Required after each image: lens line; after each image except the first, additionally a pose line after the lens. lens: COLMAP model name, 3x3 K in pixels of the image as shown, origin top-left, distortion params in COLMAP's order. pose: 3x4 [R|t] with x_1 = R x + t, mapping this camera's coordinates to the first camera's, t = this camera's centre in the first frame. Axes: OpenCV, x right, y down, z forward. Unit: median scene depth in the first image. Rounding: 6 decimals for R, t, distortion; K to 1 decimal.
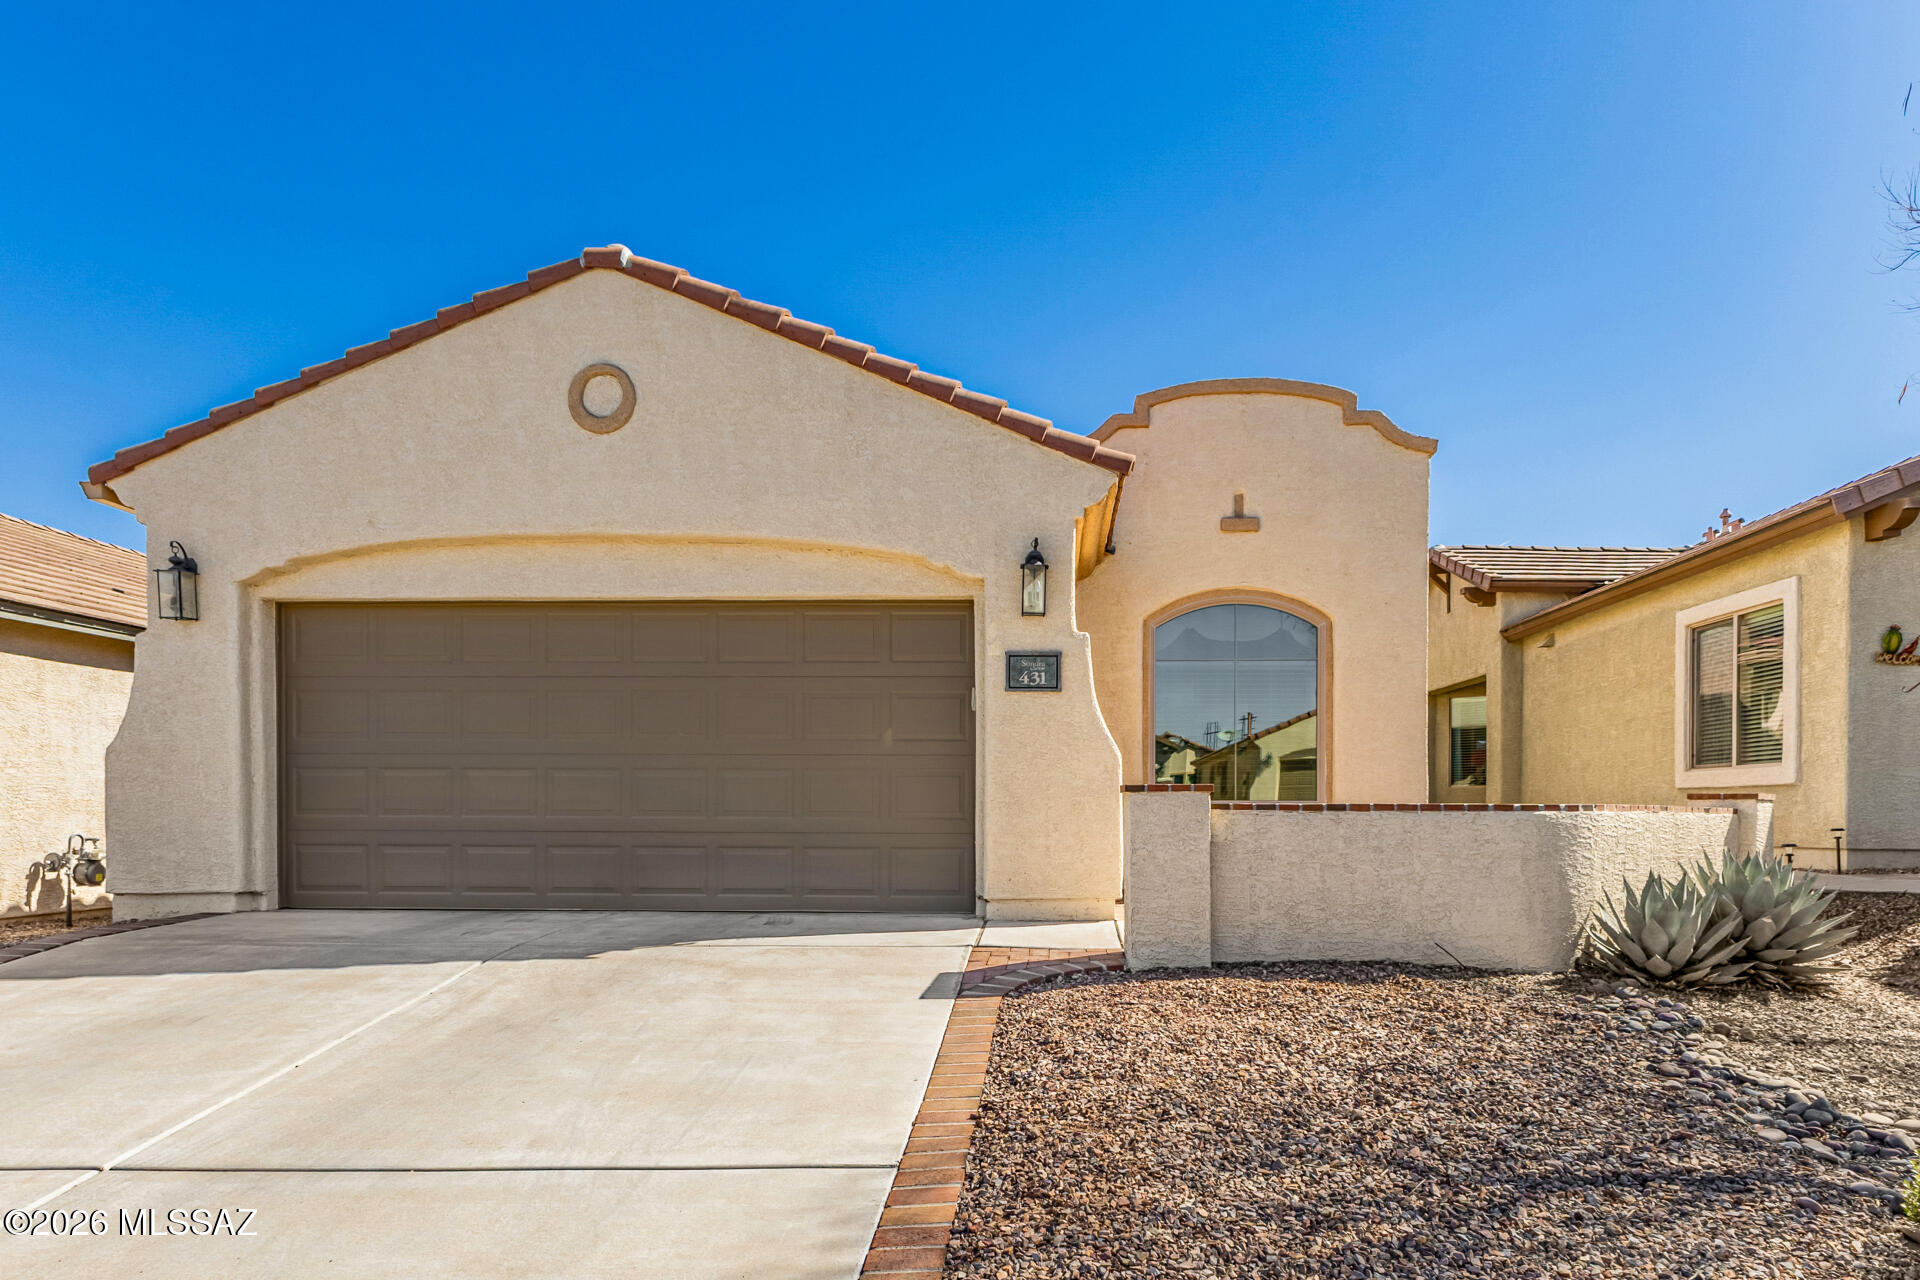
lens RADIAL K [[1199.6, 0, 939.8], [0, 1199.6, 833.0], [0, 0, 1]] dist [0.004408, 0.001384]
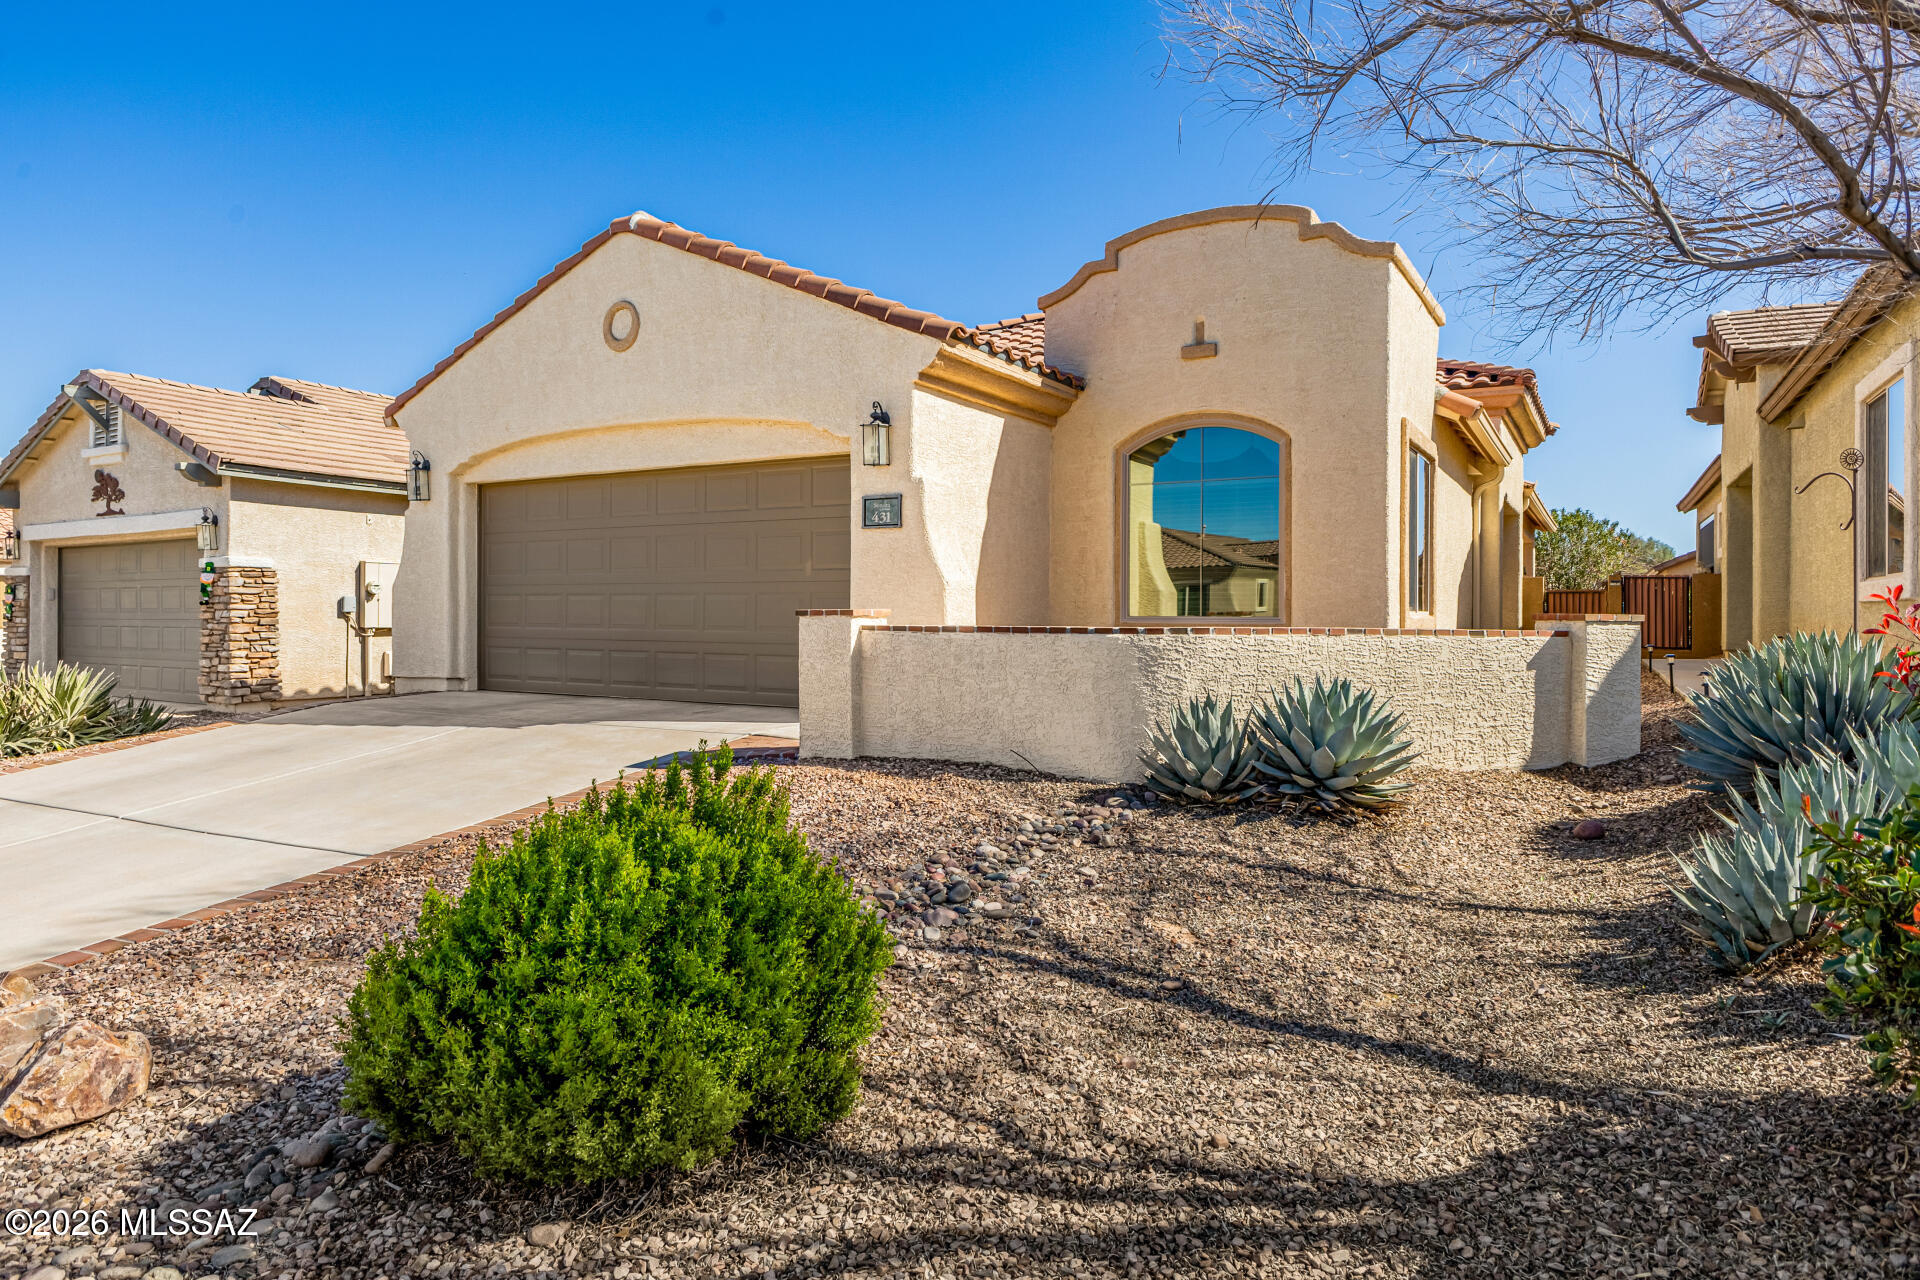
lens RADIAL K [[1201.8, 0, 961.6], [0, 1201.8, 629.4], [0, 0, 1]] dist [-0.002128, -0.000592]
pose [[0.872081, 0.007348, -0.489306, 0.731545], [-0.009709, 0.999950, -0.002287, -0.014828], [0.489265, 0.006745, 0.872109, -0.007759]]
